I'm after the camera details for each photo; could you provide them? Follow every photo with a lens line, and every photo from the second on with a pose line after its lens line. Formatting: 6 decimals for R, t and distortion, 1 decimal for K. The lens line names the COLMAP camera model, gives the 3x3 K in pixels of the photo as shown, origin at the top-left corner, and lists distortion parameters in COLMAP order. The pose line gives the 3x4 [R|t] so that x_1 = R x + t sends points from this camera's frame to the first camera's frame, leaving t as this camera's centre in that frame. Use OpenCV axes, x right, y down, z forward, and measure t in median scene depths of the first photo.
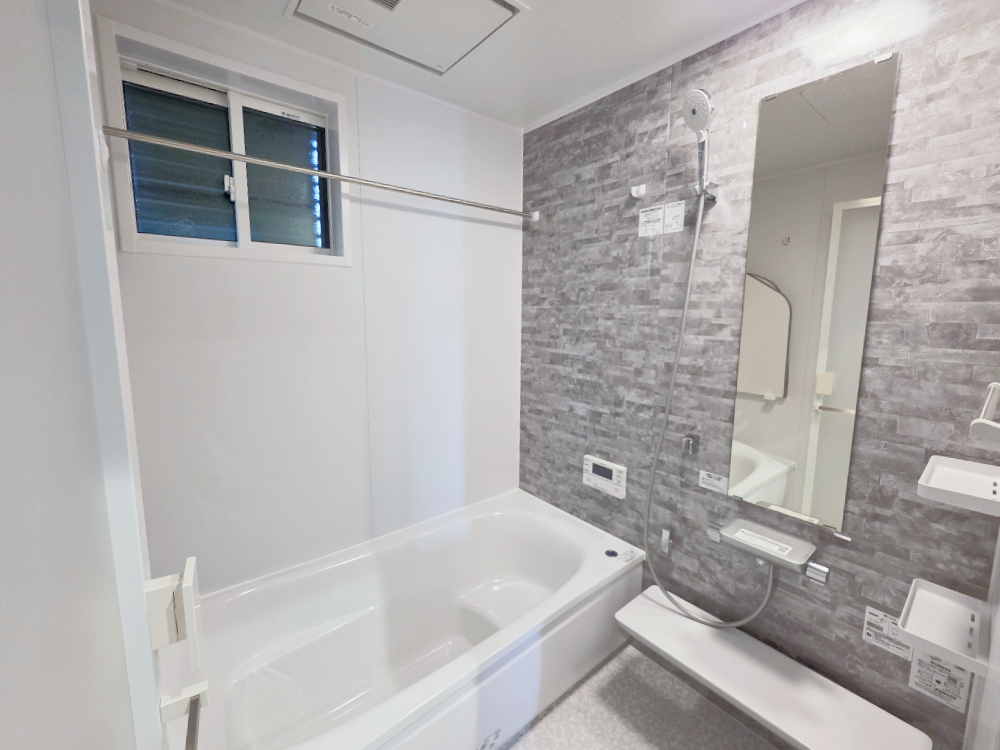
lens RADIAL K [[405.7, 0, 498.5], [0, 405.7, 370.4], [0, 0, 1]] dist [-0.004133, -0.000344]
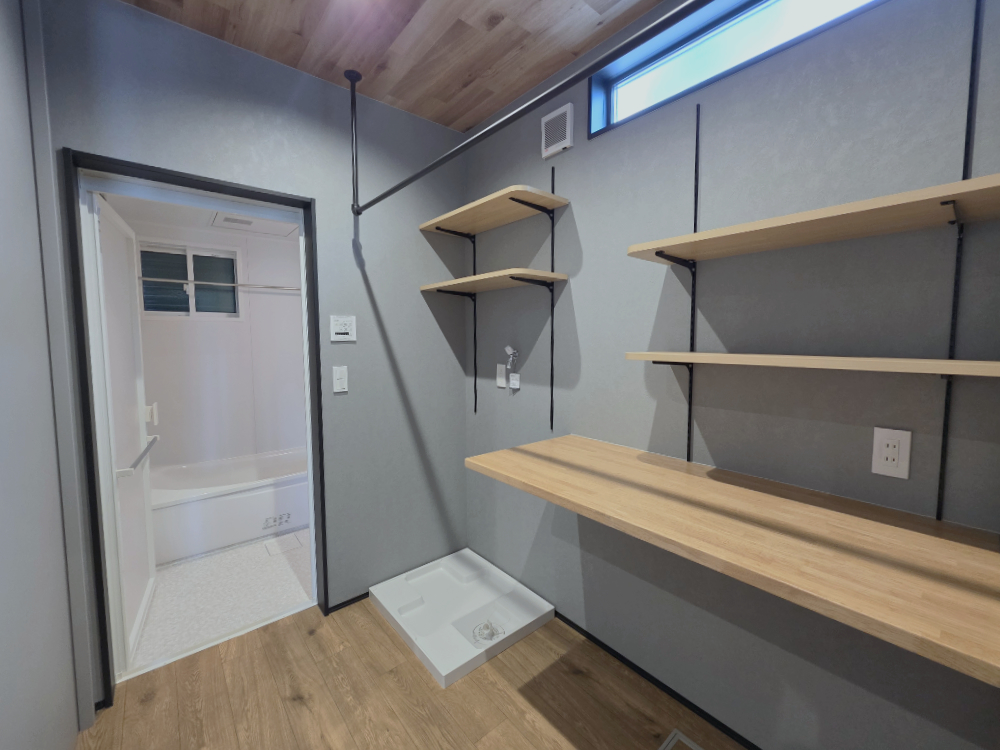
lens RADIAL K [[397.0, 0, 497.7], [0, 397.0, 368.8], [0, 0, 1]] dist [0.000731, -0.000024]
pose [[0.999879, -0.013388, 0.007960, 1.081112], [0.013838, 0.998132, -0.059505, 0.158271], [-0.007149, 0.059607, 0.998196, -1.238130]]
